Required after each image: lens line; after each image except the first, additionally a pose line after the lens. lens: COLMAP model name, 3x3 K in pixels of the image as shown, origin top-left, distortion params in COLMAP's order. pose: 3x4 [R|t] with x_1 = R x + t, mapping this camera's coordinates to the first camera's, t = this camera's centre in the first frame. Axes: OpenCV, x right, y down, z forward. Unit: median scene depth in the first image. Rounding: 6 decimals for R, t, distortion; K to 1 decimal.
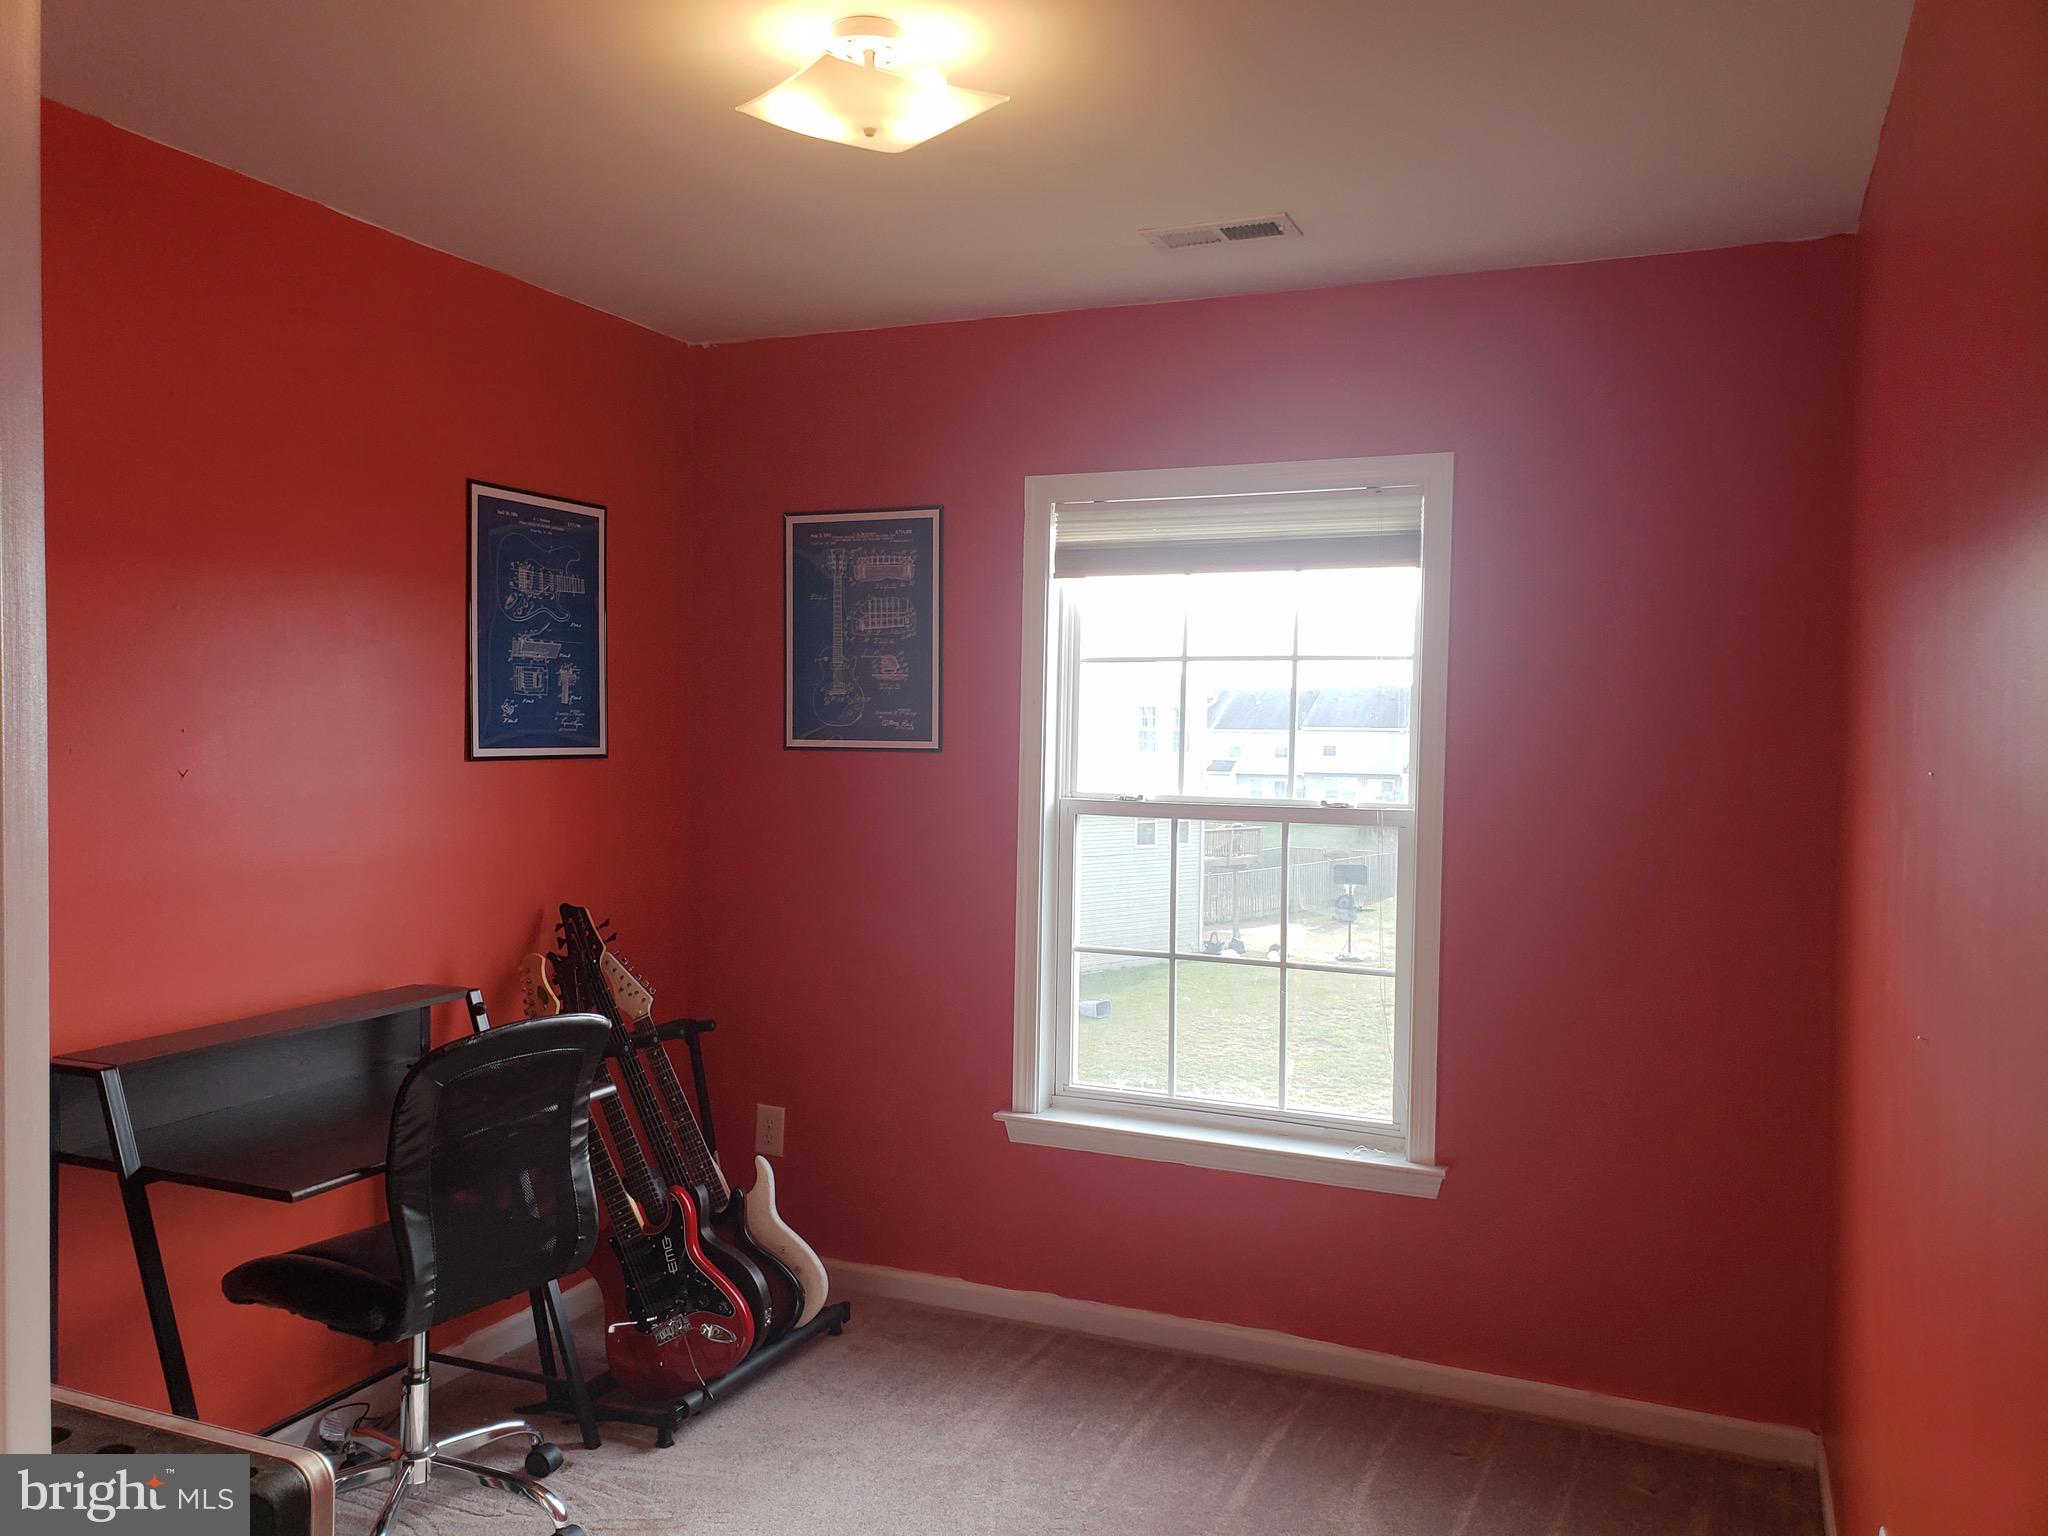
lens RADIAL K [[1570.0, 0, 1026.8], [0, 1570.0, 761.2], [0, 0, 1]] dist [0.050831, -0.006508]
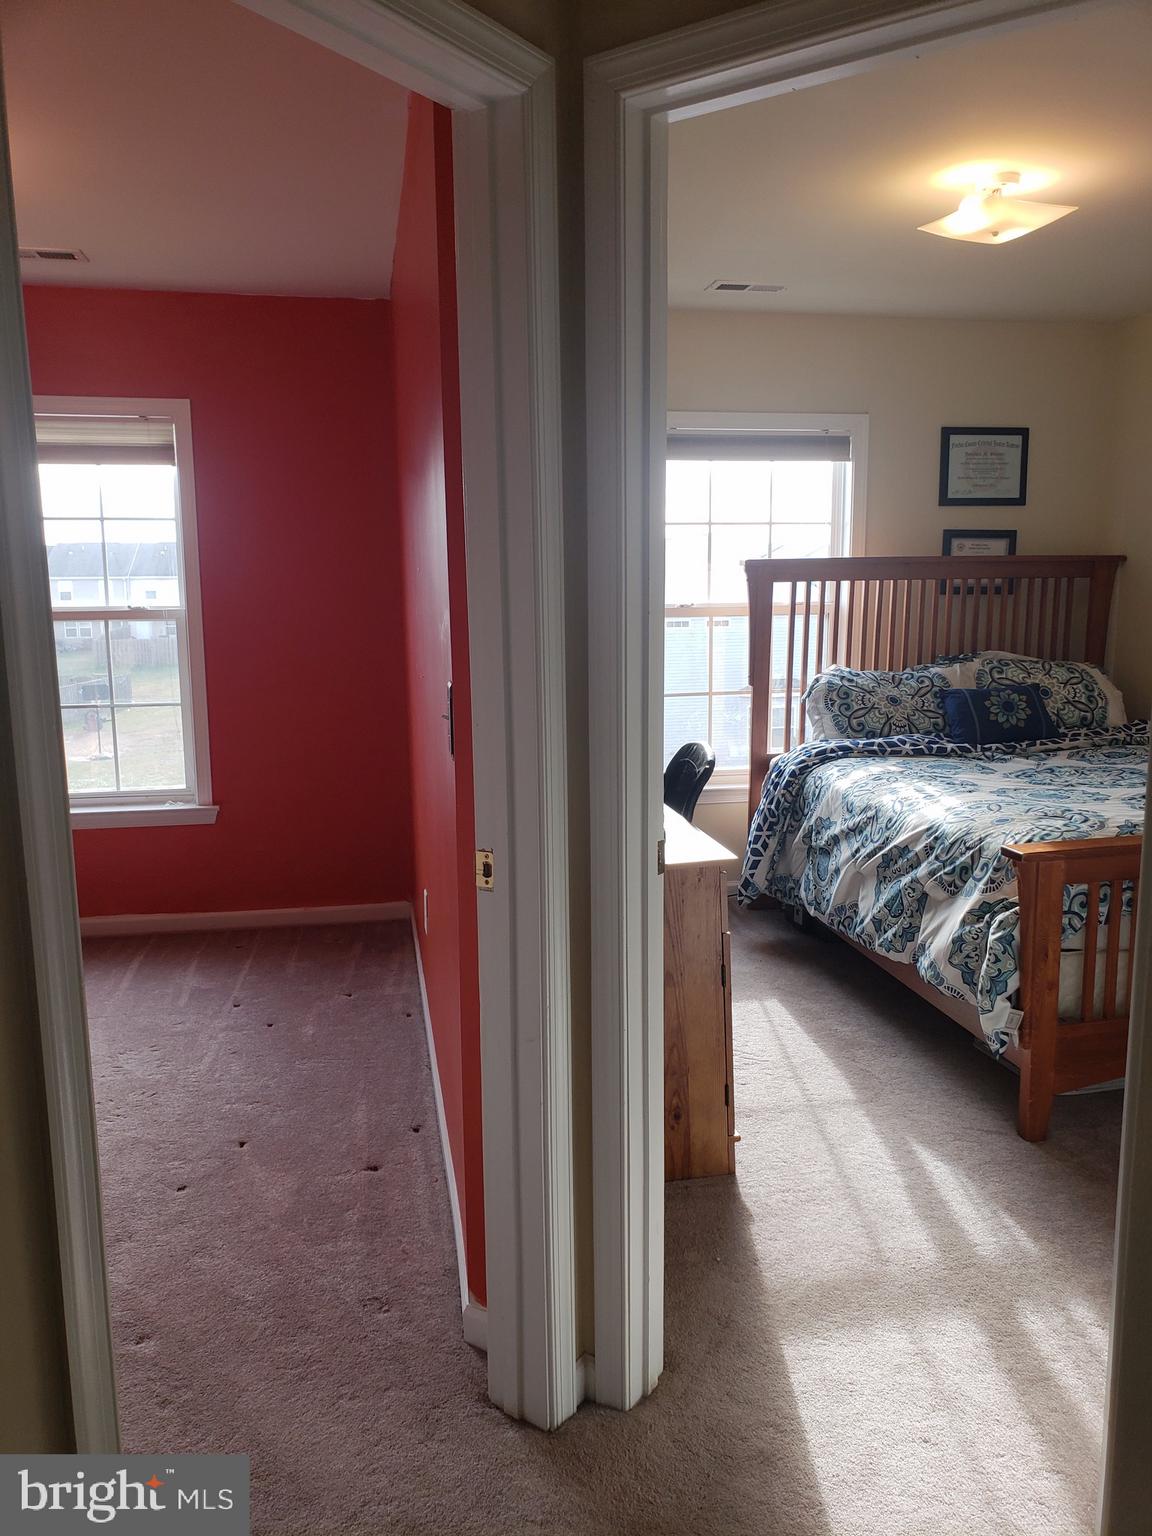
lens RADIAL K [[1177.5, 0, 571.0], [0, 1177.5, 749.3], [0, 0, 1]] dist [0.050831, -0.006508]
pose [[0.822461, -0.109609, 0.558161, -0.154213], [0.044330, 0.990625, 0.129214, 0.035783], [-0.567092, -0.081530, 0.819610, -0.338403]]
